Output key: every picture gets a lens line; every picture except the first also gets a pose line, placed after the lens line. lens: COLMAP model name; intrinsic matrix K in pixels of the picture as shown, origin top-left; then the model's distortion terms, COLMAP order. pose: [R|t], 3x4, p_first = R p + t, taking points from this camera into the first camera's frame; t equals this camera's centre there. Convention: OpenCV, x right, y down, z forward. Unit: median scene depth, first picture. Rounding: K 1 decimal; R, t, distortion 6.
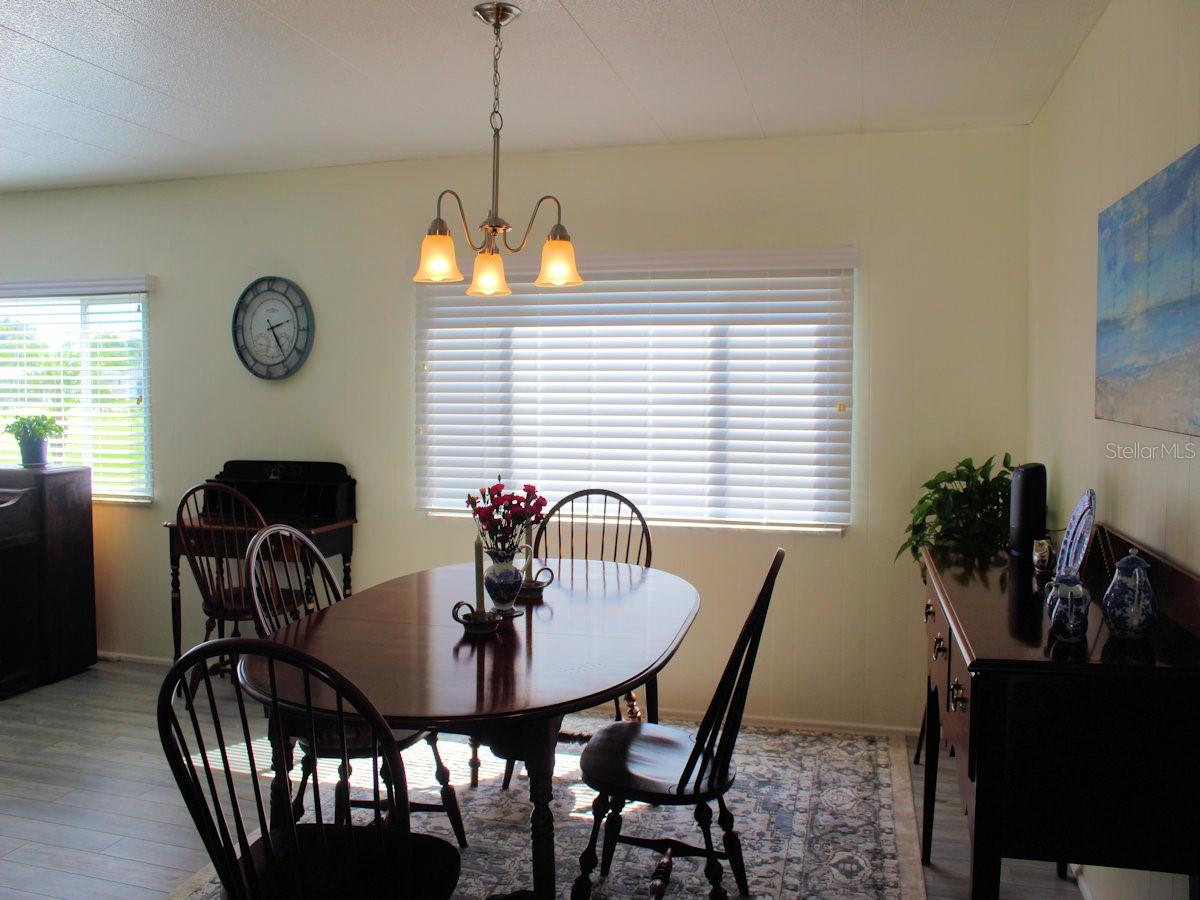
lens RADIAL K [[1021.8, 0, 602.0], [0, 1021.8, 446.6], [0, 0, 1]] dist [-0.106301, 0.054222]
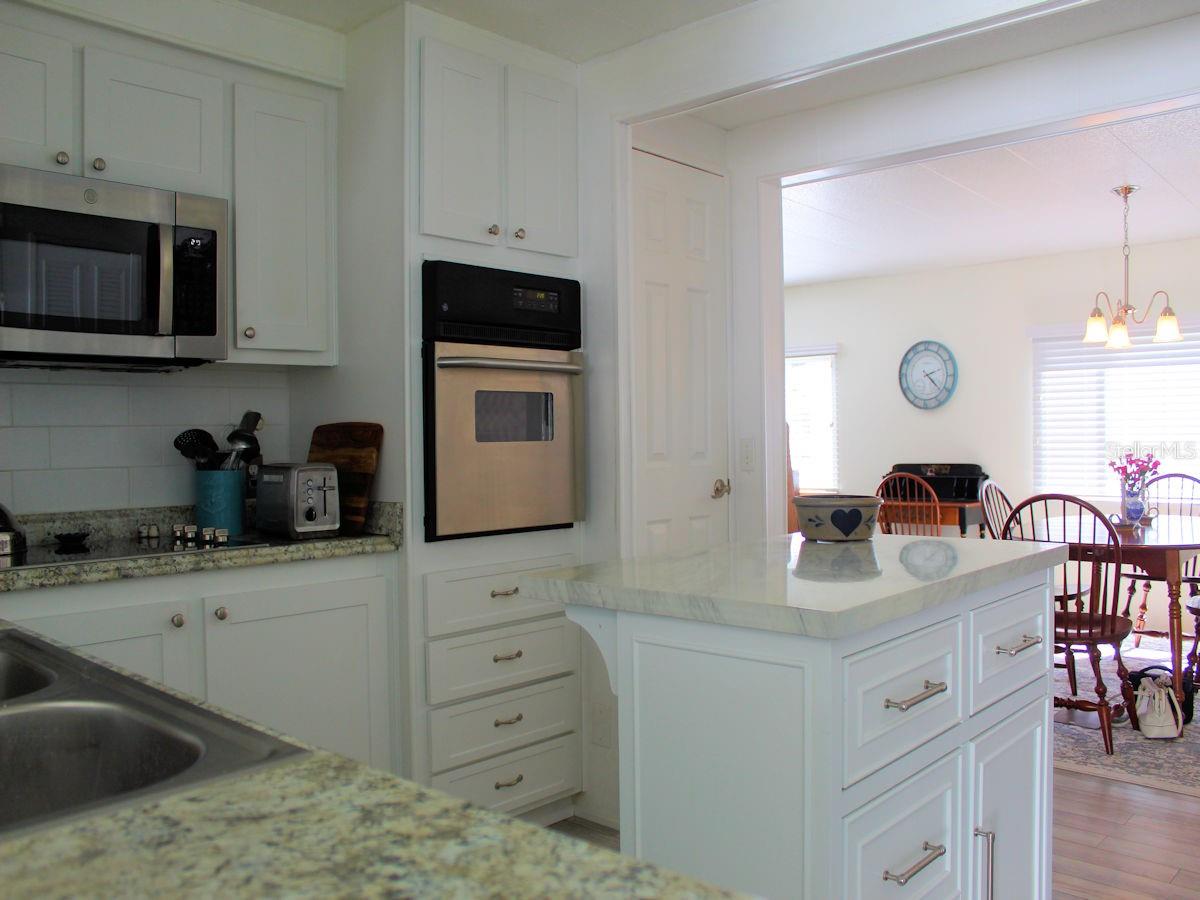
lens RADIAL K [[1021.8, 0, 593.8], [0, 1021.8, 457.9], [0, 0, 1]] dist [-0.106301, 0.054222]
pose [[0.887150, -0.002149, -0.461476, -0.075382], [-0.018478, 0.999022, -0.040174, 0.076165], [0.461111, 0.044168, 0.886243, -0.560198]]
